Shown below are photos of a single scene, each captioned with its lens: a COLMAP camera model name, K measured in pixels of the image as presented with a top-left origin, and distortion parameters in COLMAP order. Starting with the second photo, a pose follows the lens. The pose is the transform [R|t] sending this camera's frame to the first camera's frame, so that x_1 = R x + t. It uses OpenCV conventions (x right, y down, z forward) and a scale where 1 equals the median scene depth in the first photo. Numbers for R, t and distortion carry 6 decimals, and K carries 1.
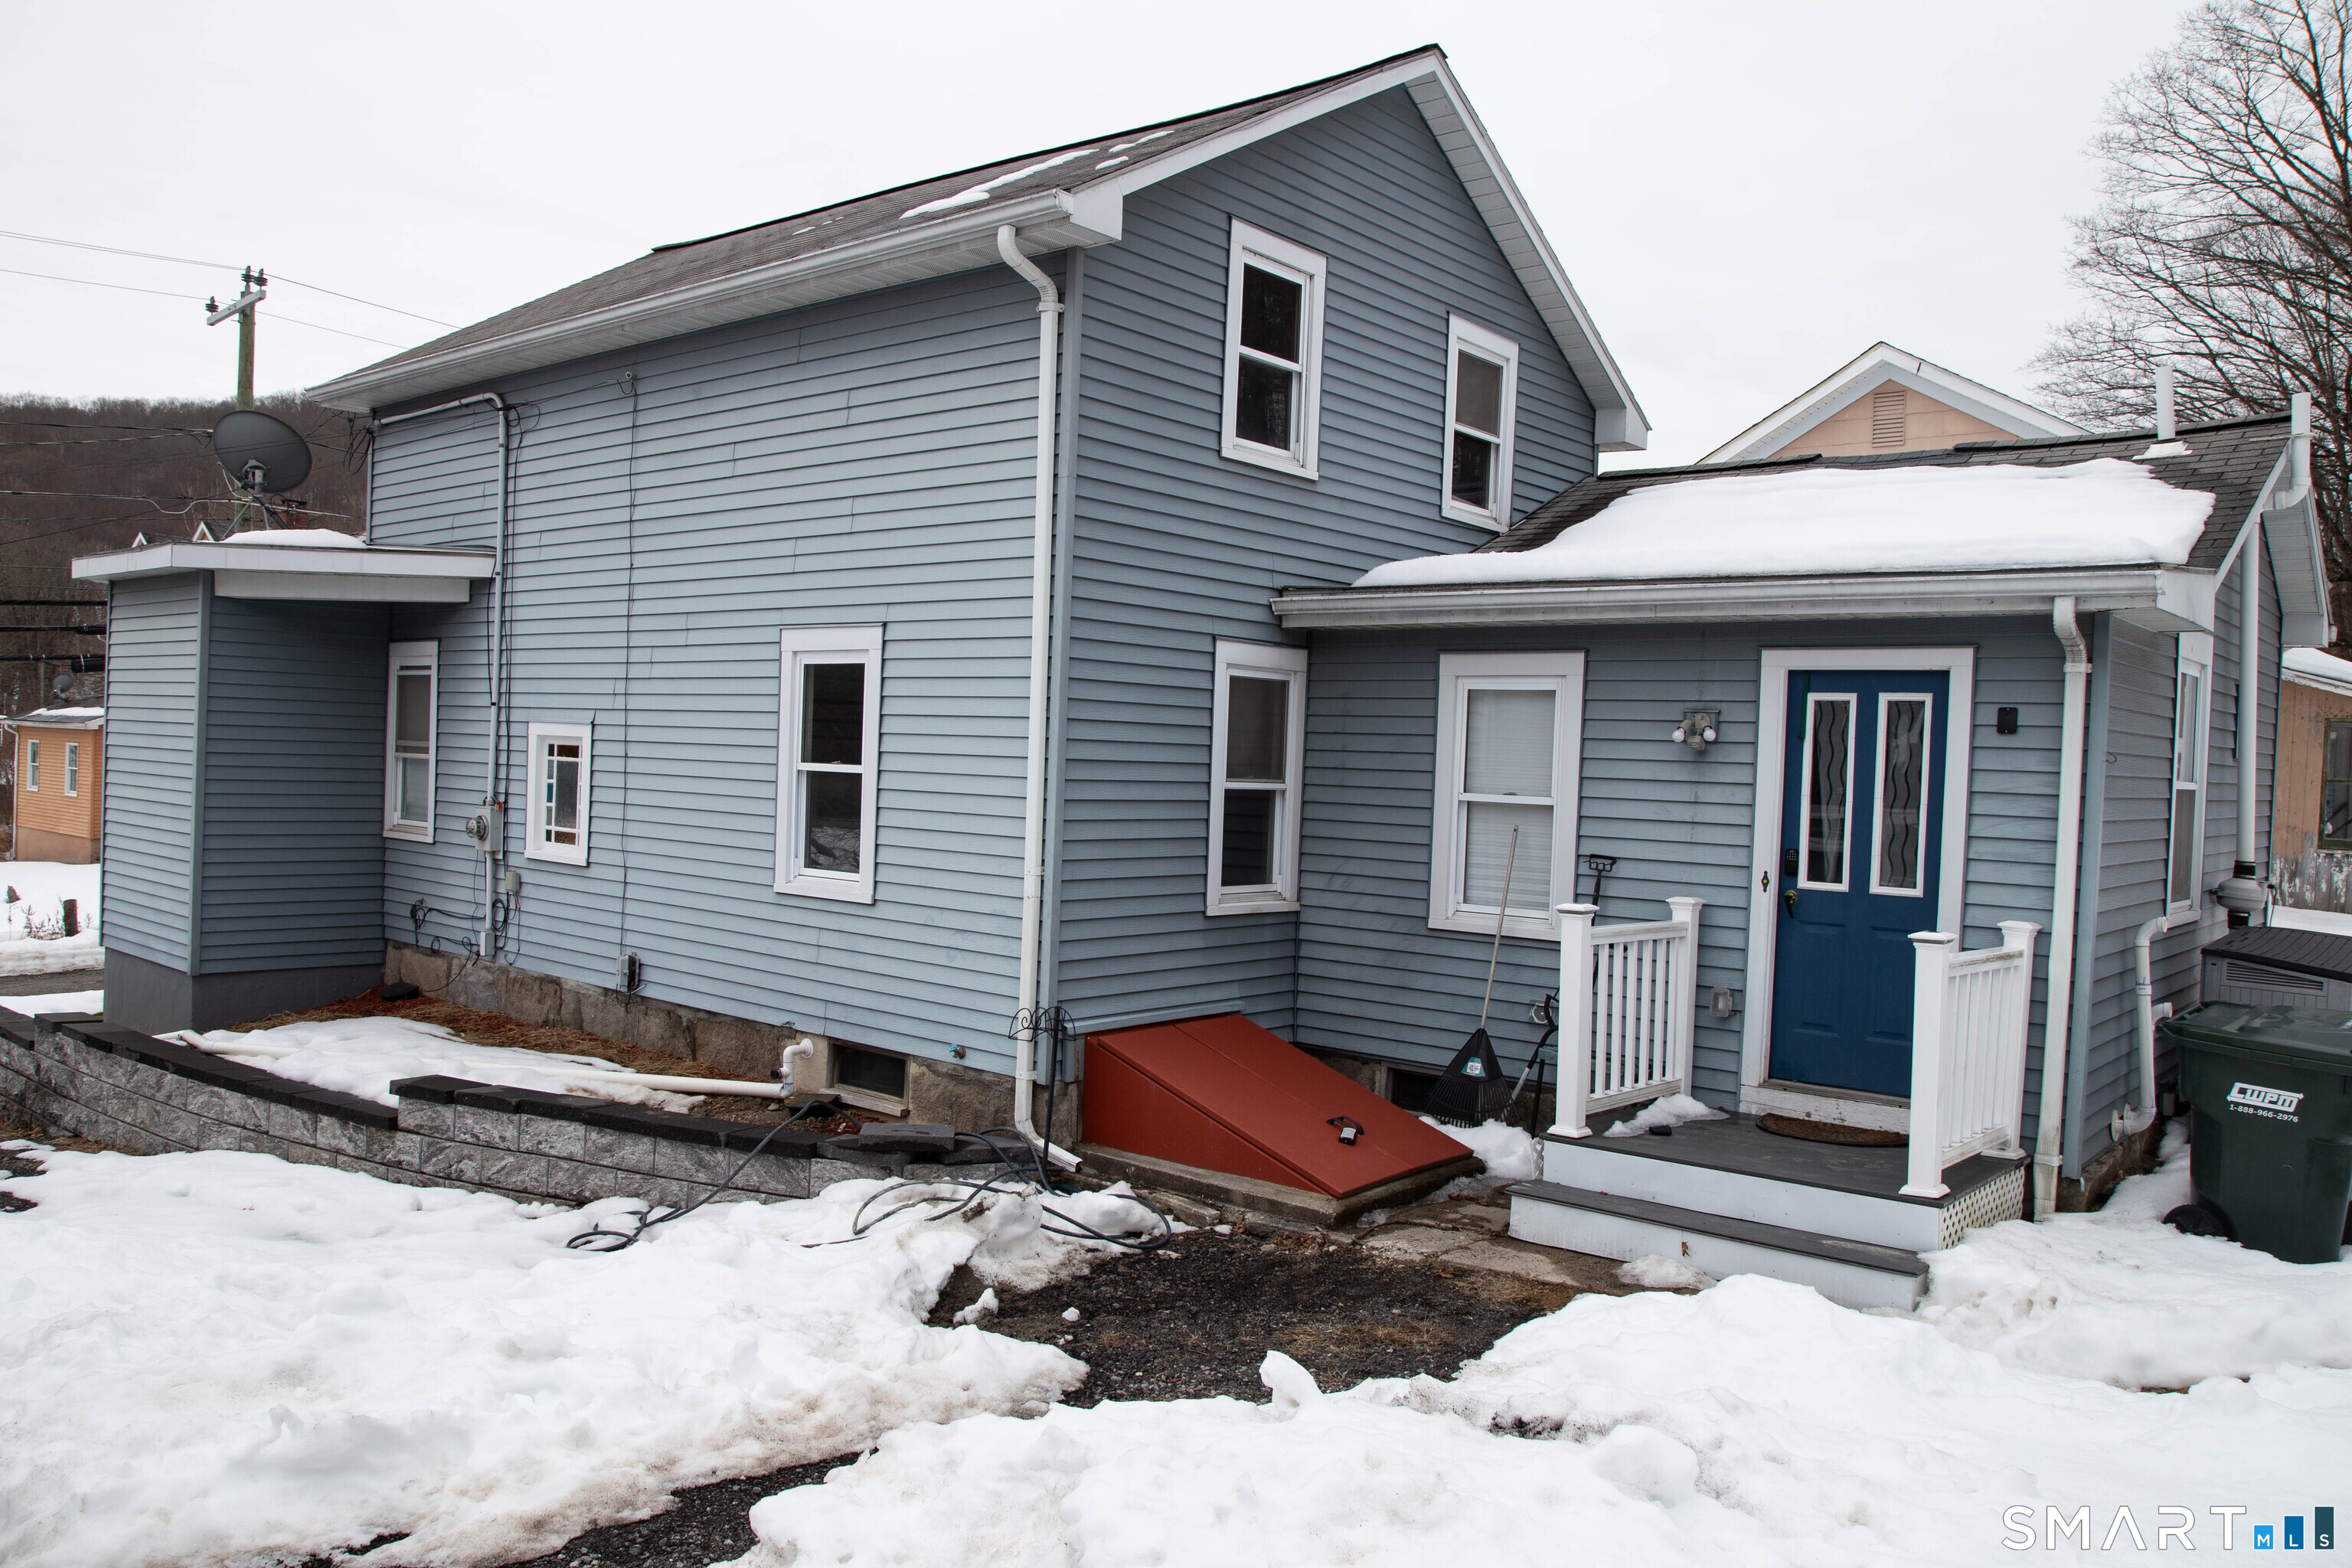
lens RADIAL K [[1797.9, 0, 1178.2], [0, 1797.9, 773.8], [0, 0, 1]] dist [-0.064565, 0.003390]
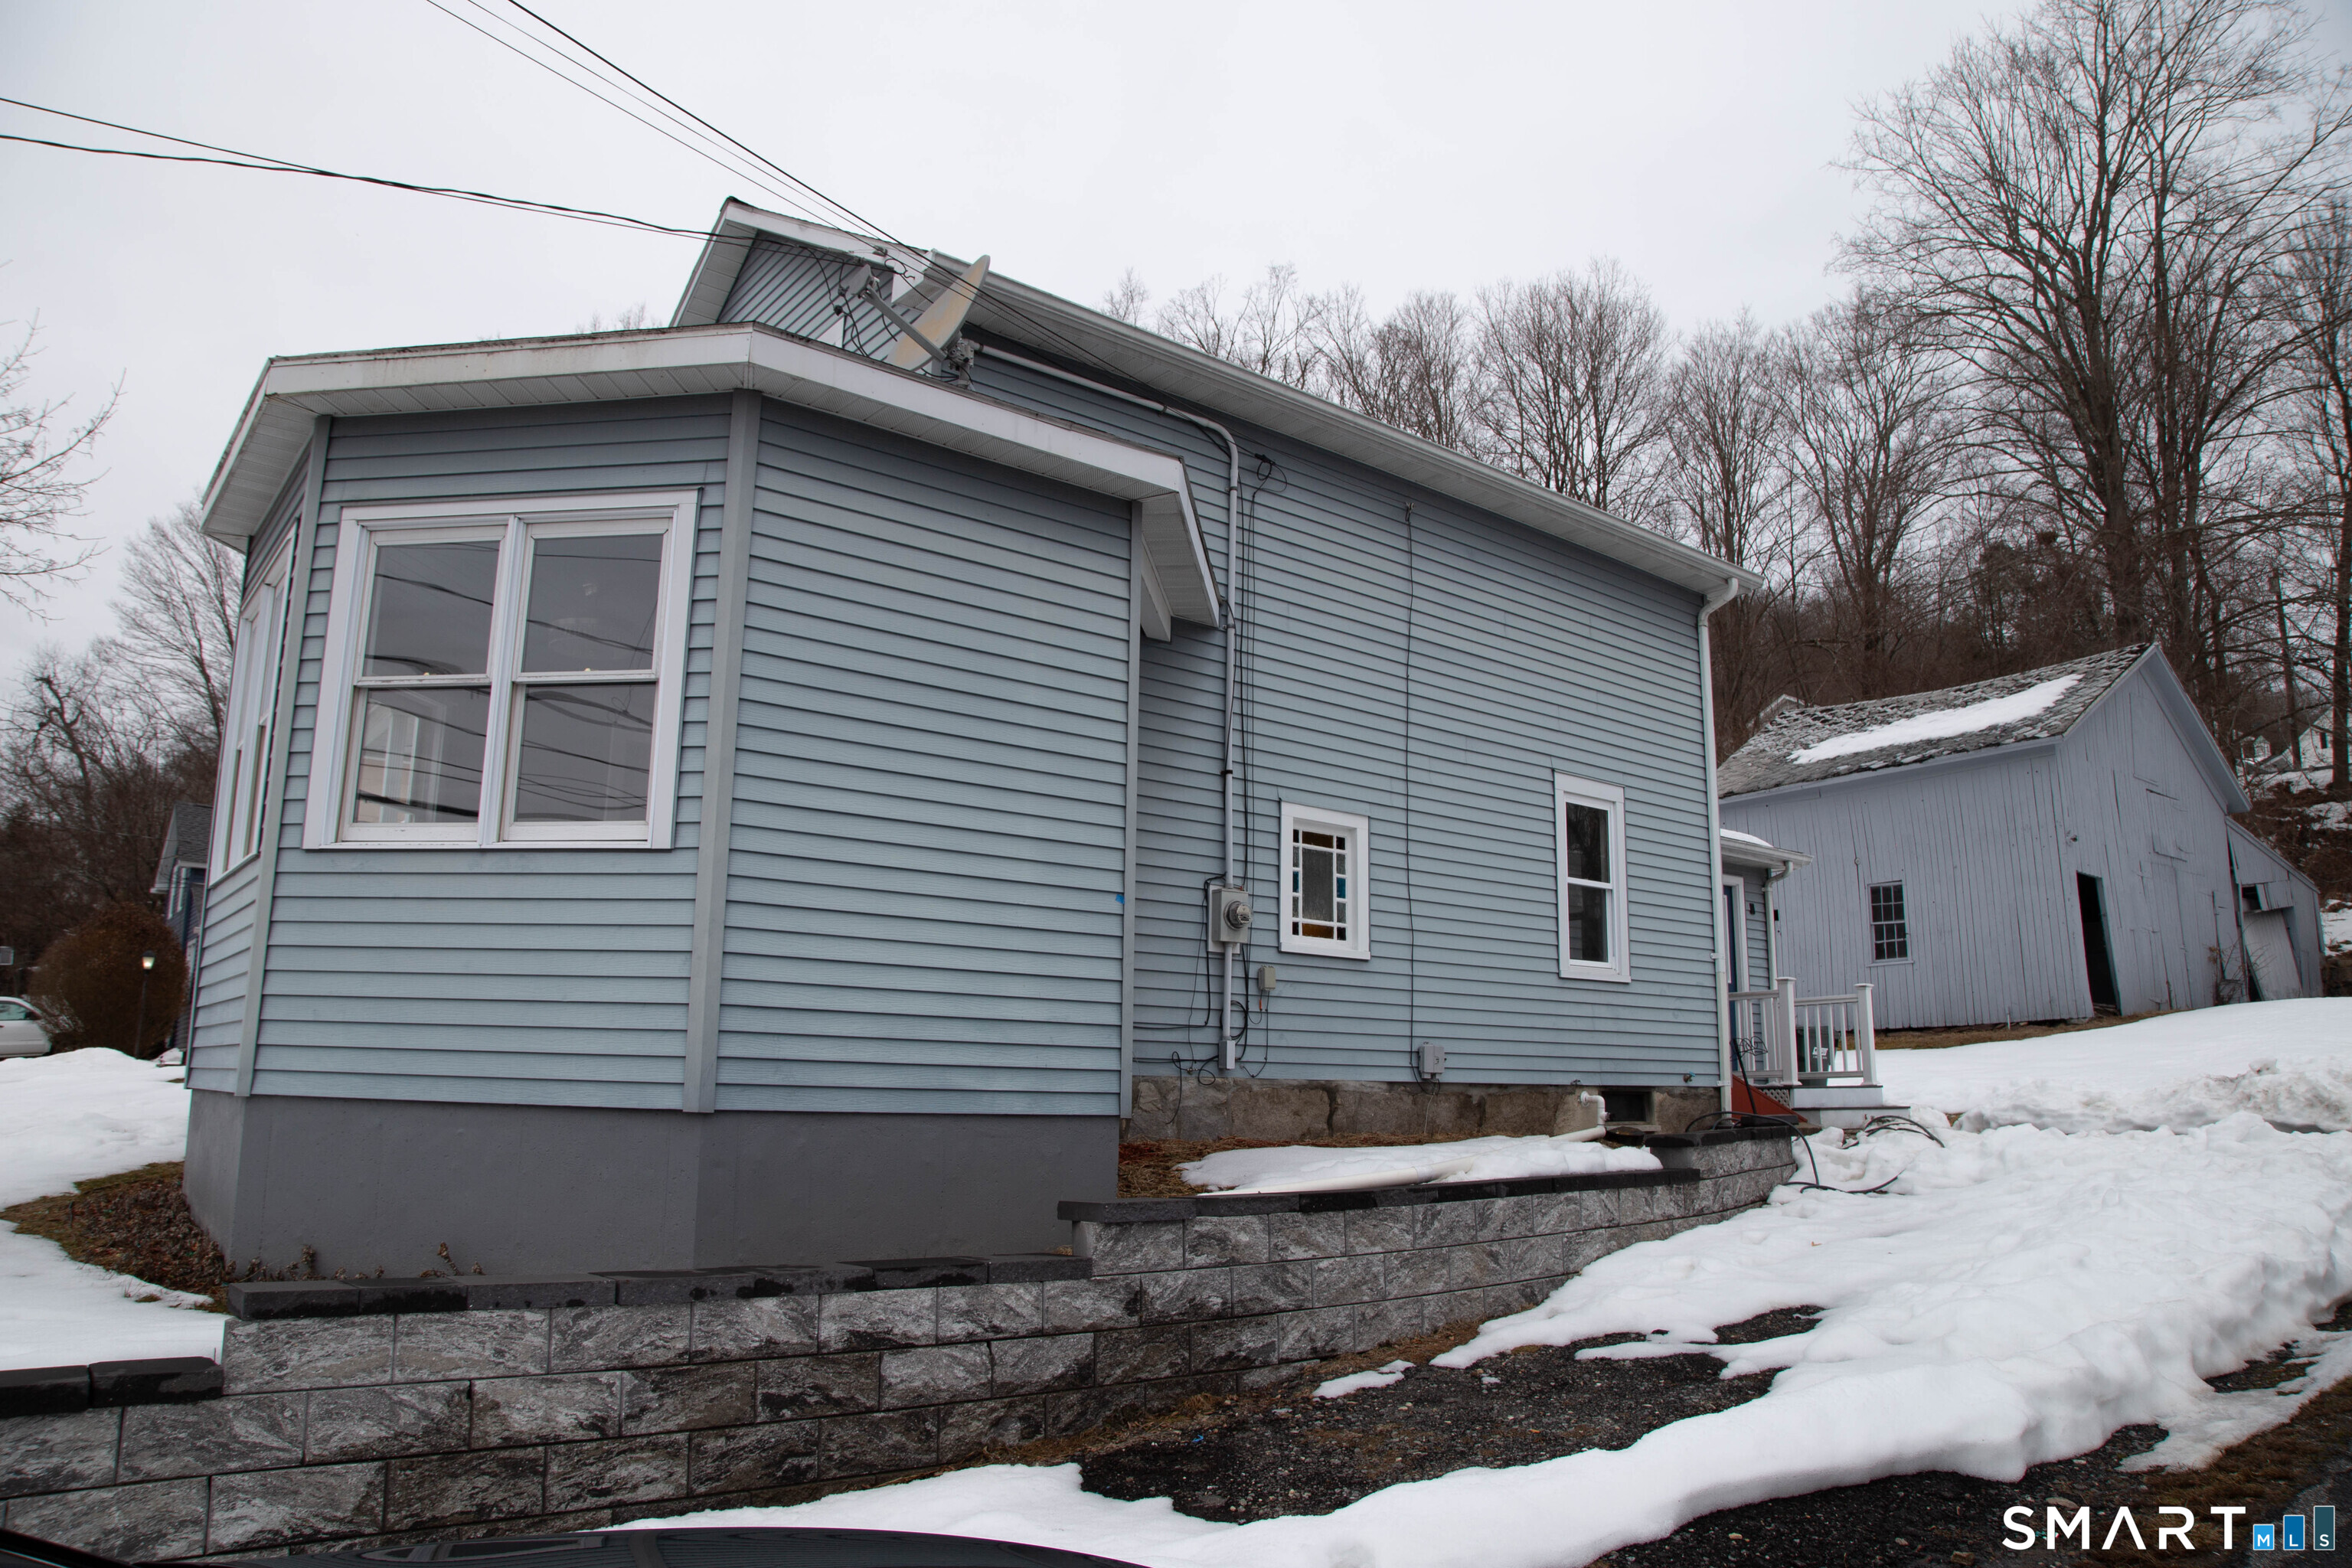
lens RADIAL K [[1579.3, 0, 1185.9], [0, 1579.3, 790.9], [0, 0, 1]] dist [-0.110394, 0.036916]
pose [[0.164319, 0.153004, 0.974469, -1.172369], [0.007001, 0.987691, -0.156261, 0.091967], [-0.986382, 0.032499, 0.161225, 0.931540]]
